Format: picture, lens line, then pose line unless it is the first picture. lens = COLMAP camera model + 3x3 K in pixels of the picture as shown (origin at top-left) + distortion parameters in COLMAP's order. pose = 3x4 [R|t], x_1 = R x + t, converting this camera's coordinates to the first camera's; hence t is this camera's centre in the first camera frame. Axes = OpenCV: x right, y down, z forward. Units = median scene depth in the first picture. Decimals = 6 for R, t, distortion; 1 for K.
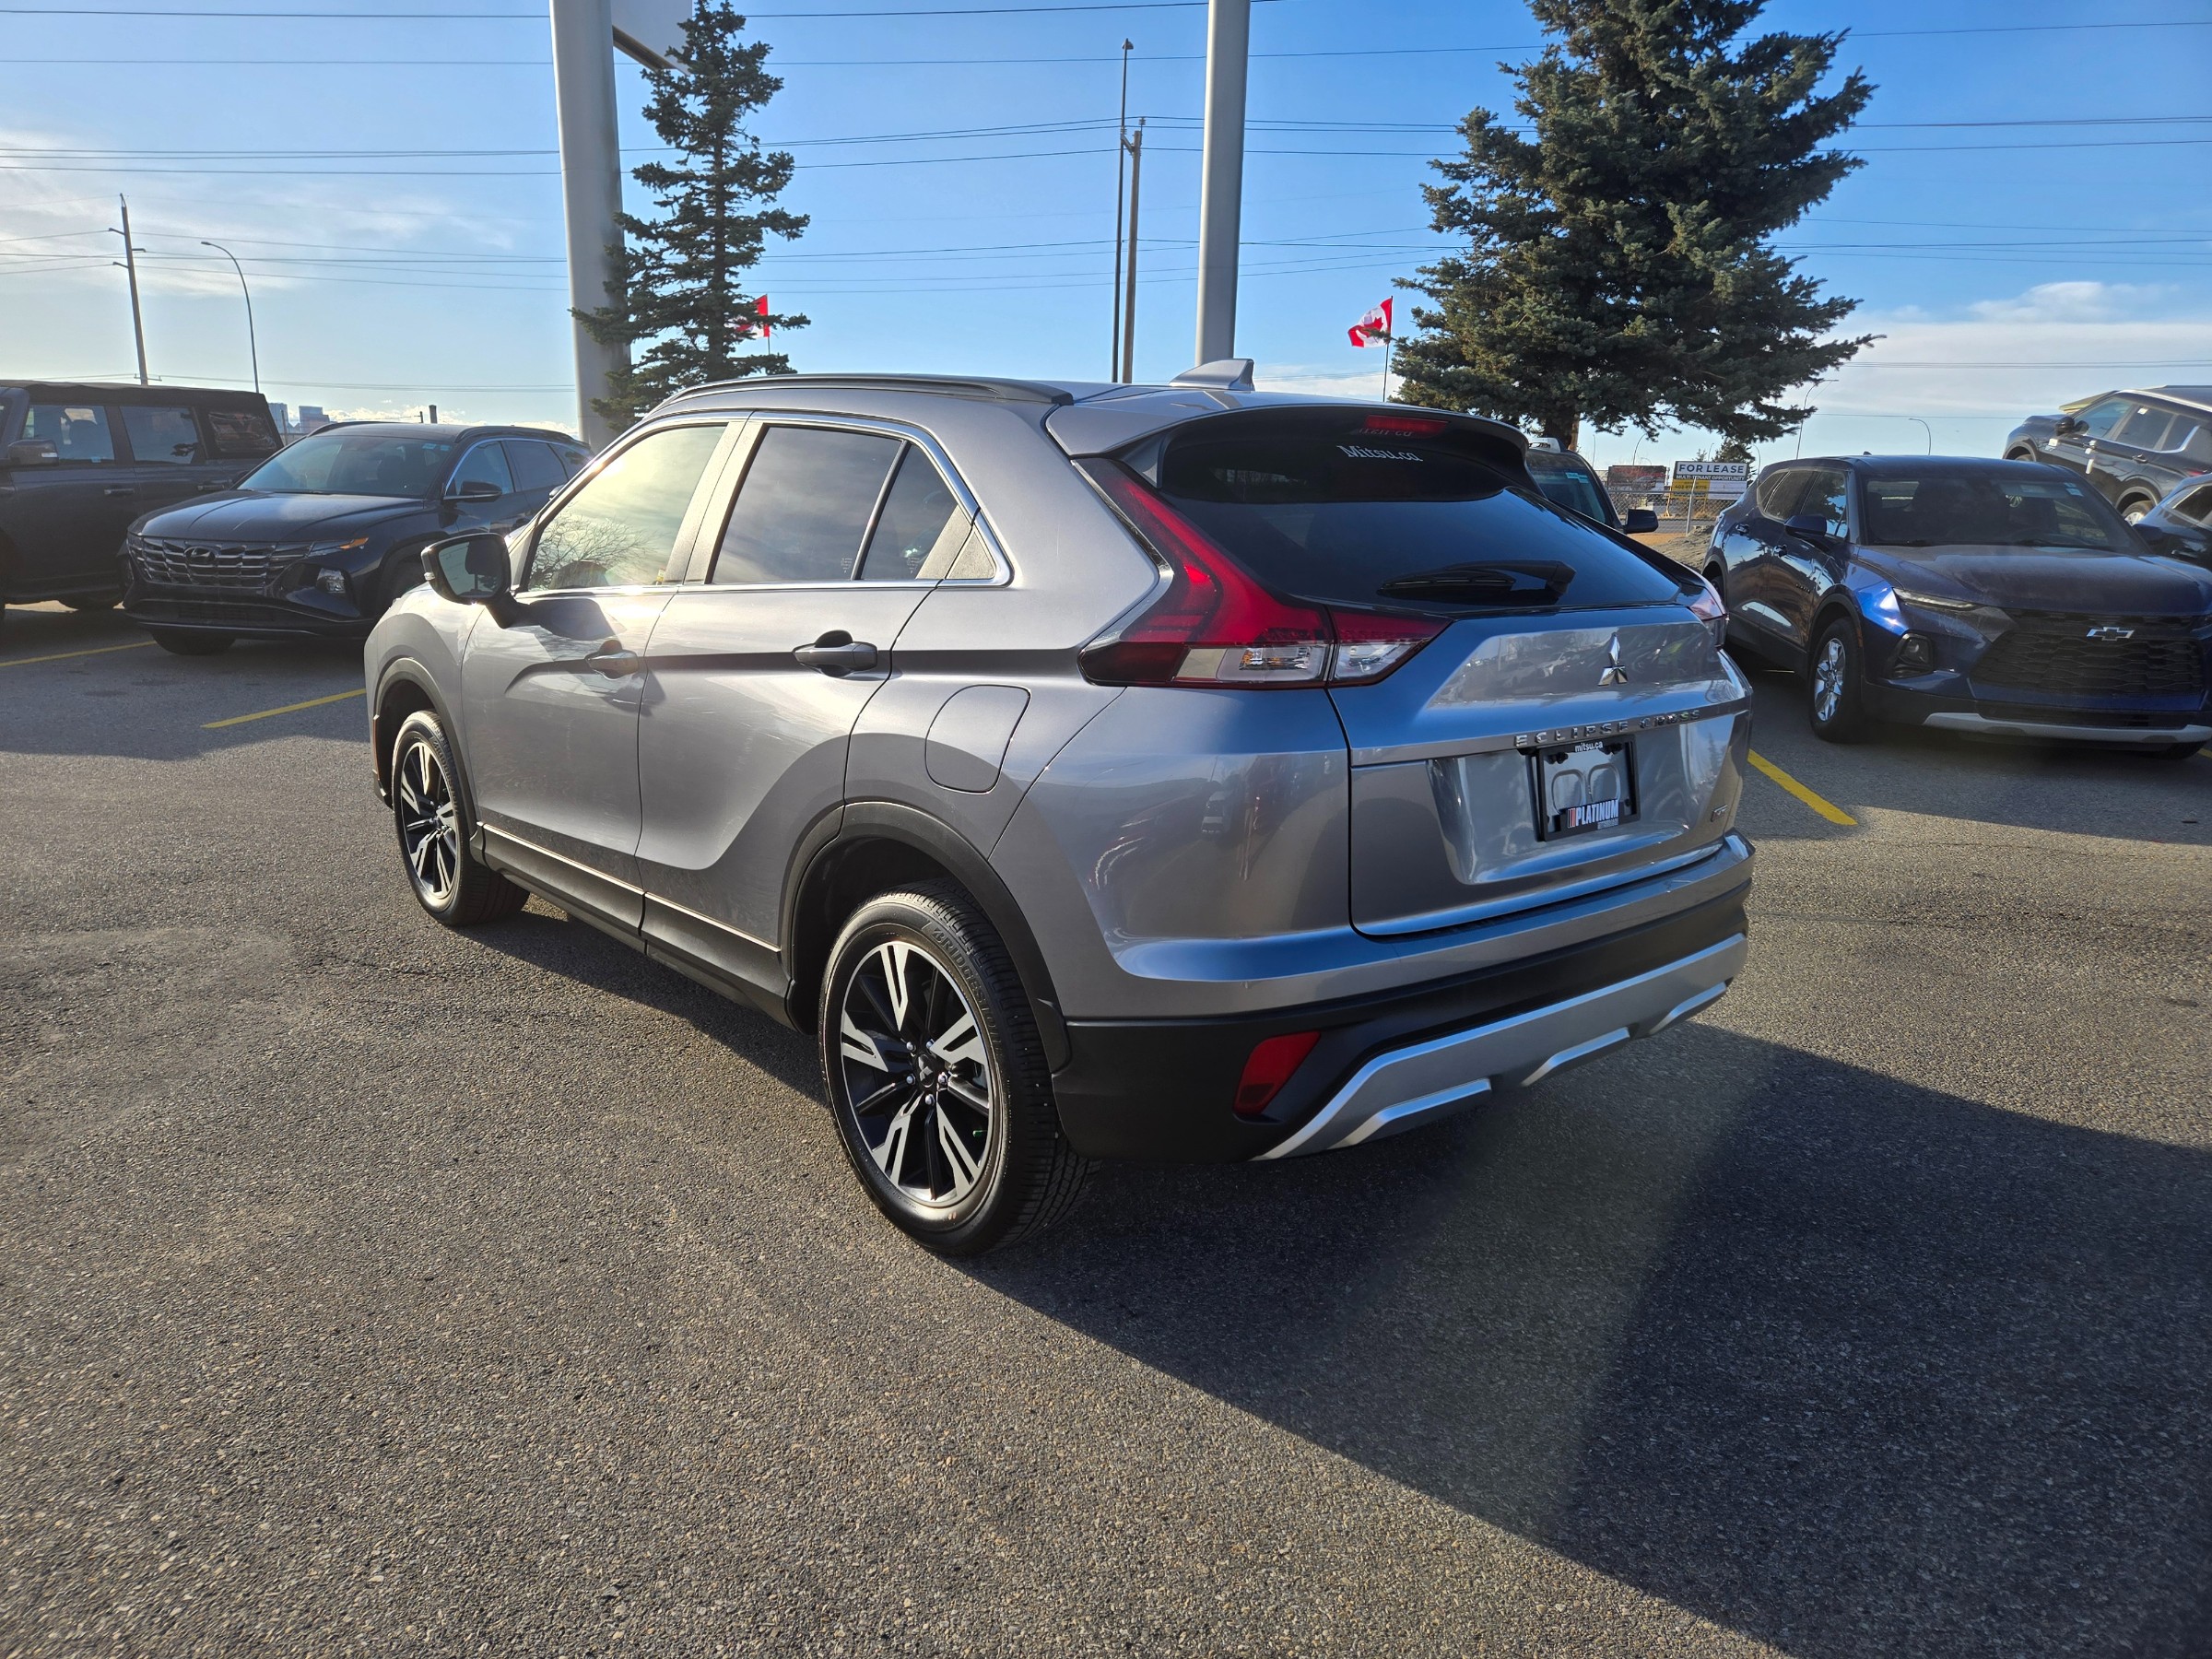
lens RADIAL K [[1466.1, 0, 1091.7], [0, 1466.1, 835.3], [0, 0, 1]] dist [0.063972, -0.044758]
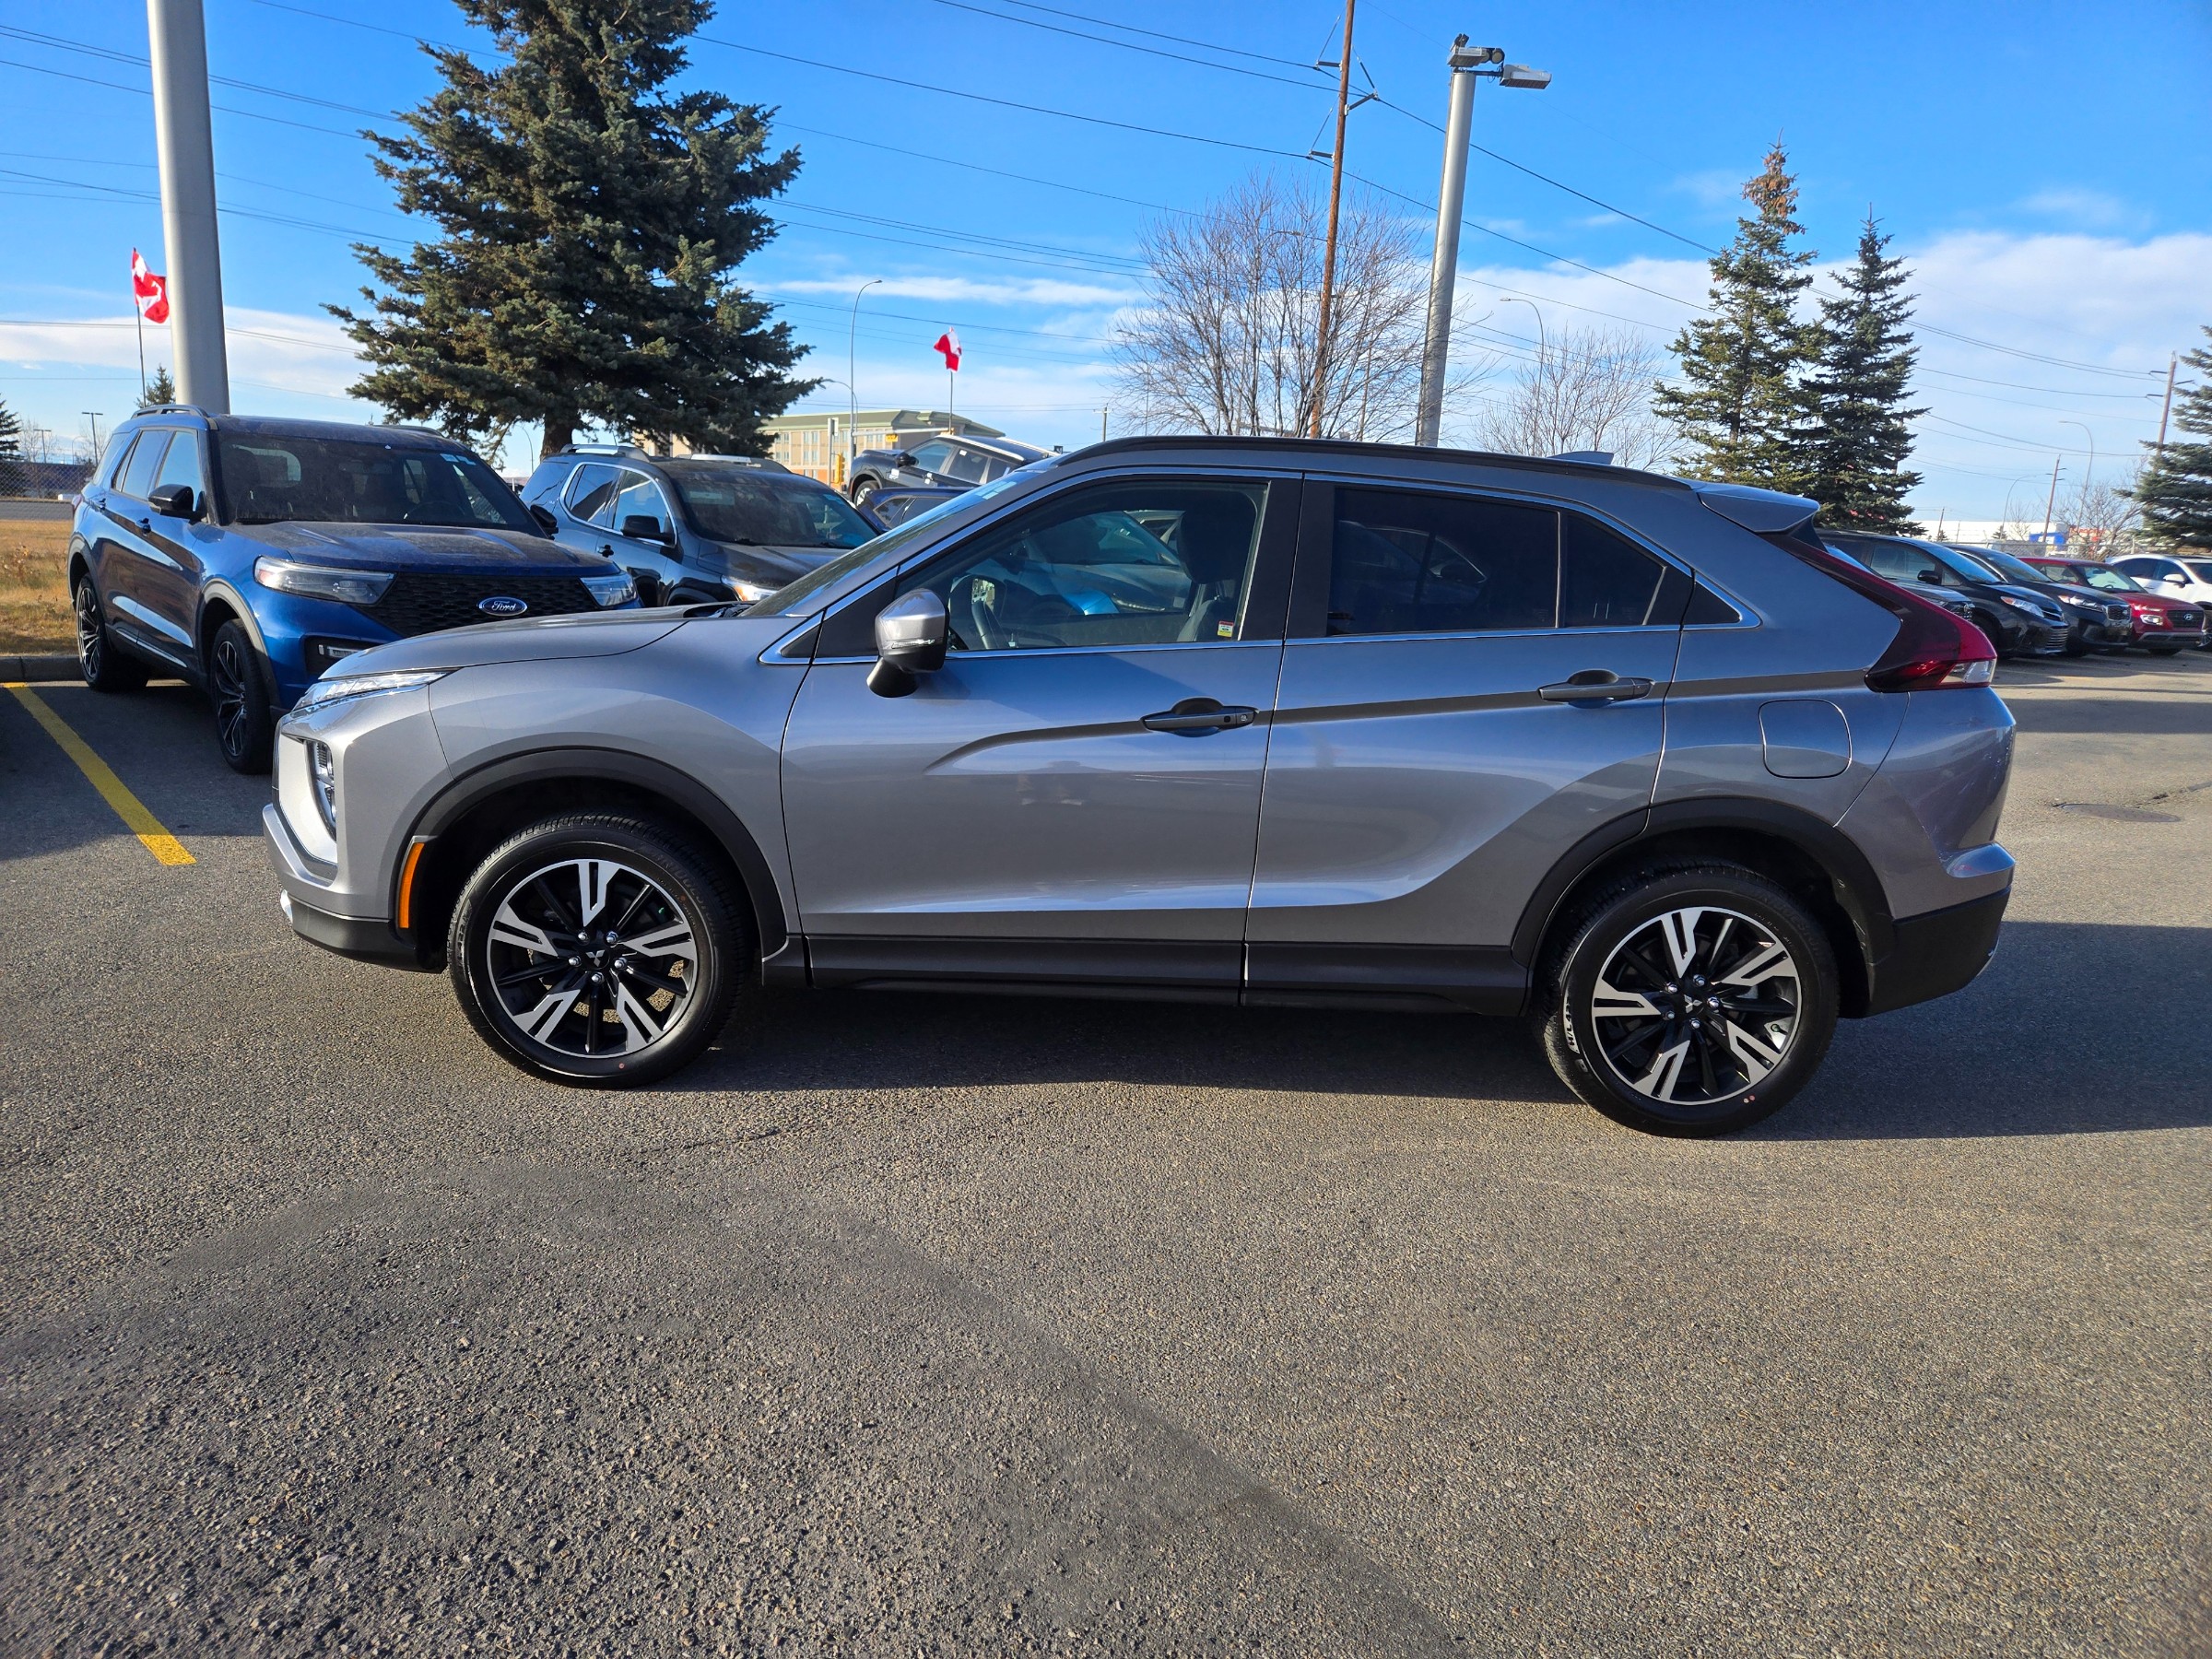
lens RADIAL K [[1466.1, 0, 1090.2], [0, 1466.1, 830.8], [0, 0, 1]] dist [0.063972, -0.044758]
pose [[0.649519, -0.140599, 0.747233, -0.258874], [0.139852, 0.988079, 0.064353, -0.027404], [-0.747373, 0.062703, 0.661439, 0.095275]]
